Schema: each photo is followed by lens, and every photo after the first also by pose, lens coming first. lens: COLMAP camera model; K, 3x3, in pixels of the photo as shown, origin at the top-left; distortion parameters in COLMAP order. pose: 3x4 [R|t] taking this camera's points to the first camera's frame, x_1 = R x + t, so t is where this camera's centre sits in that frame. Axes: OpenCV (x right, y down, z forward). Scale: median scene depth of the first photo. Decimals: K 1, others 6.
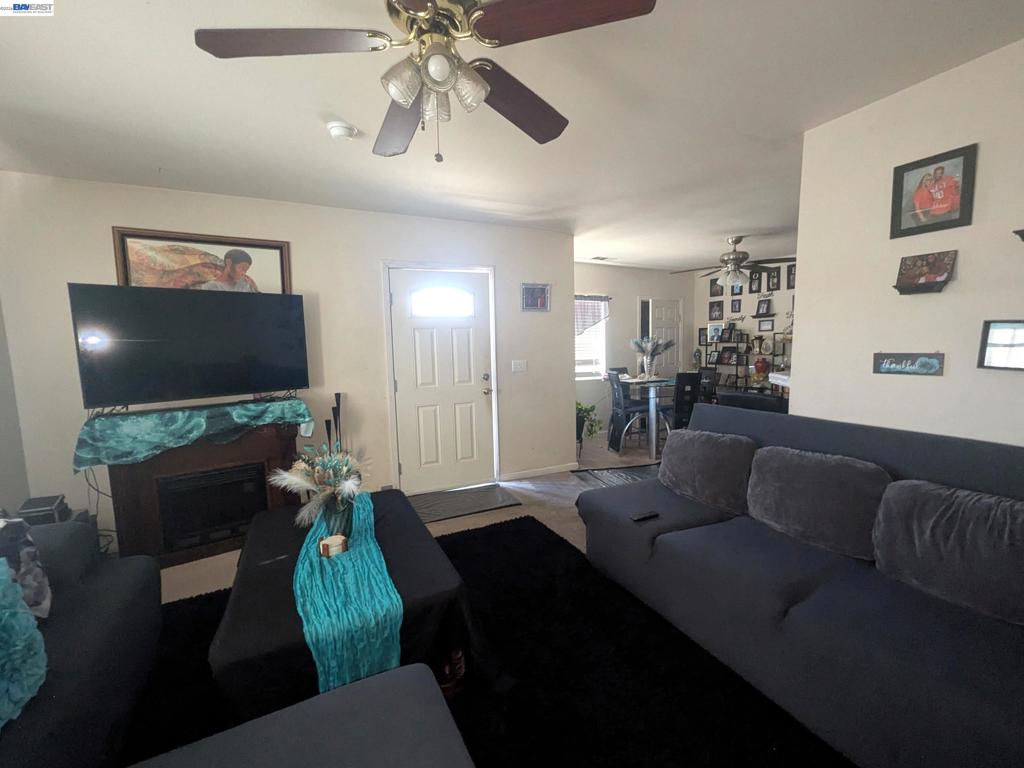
lens RADIAL K [[422.1, 0, 513.0], [0, 422.1, 383.6], [0, 0, 1]] dist [0.002408, -0.001338]
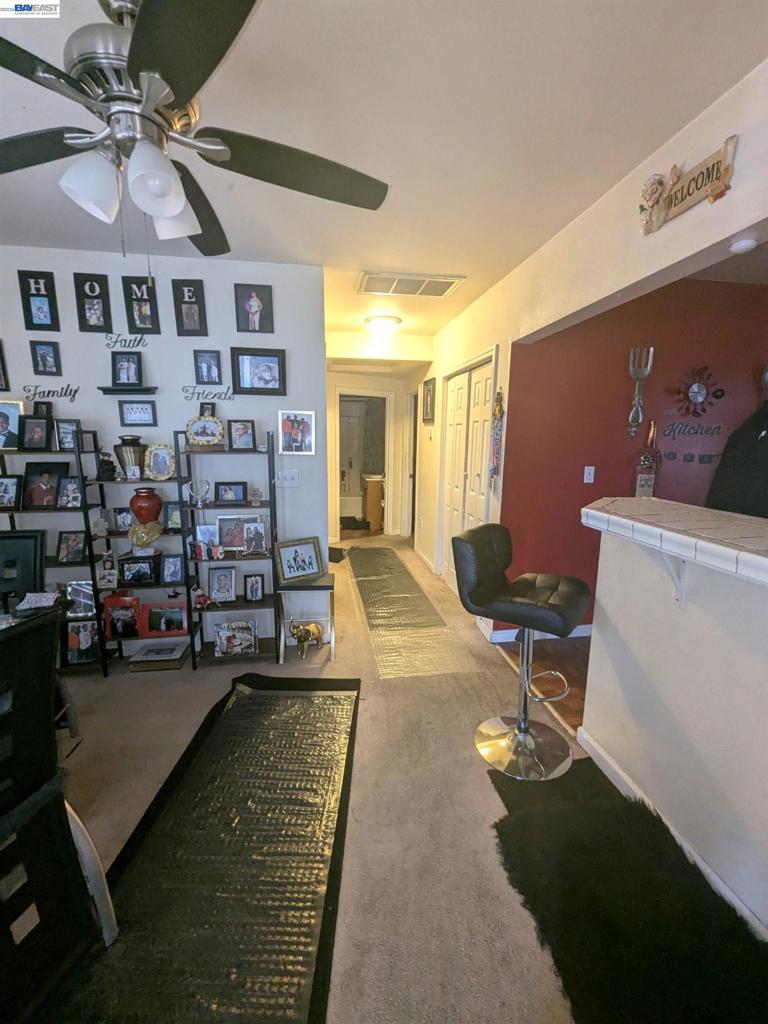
lens RADIAL K [[422.1, 0, 384.2], [0, 422.1, 513.4], [0, 0, 1]] dist [0.002408, -0.001338]
pose [[0.298090, -0.157850, 0.941395, 0.238396], [0.081061, 0.986855, 0.139805, -0.073745], [-0.951089, 0.034636, 0.306968, 0.611212]]
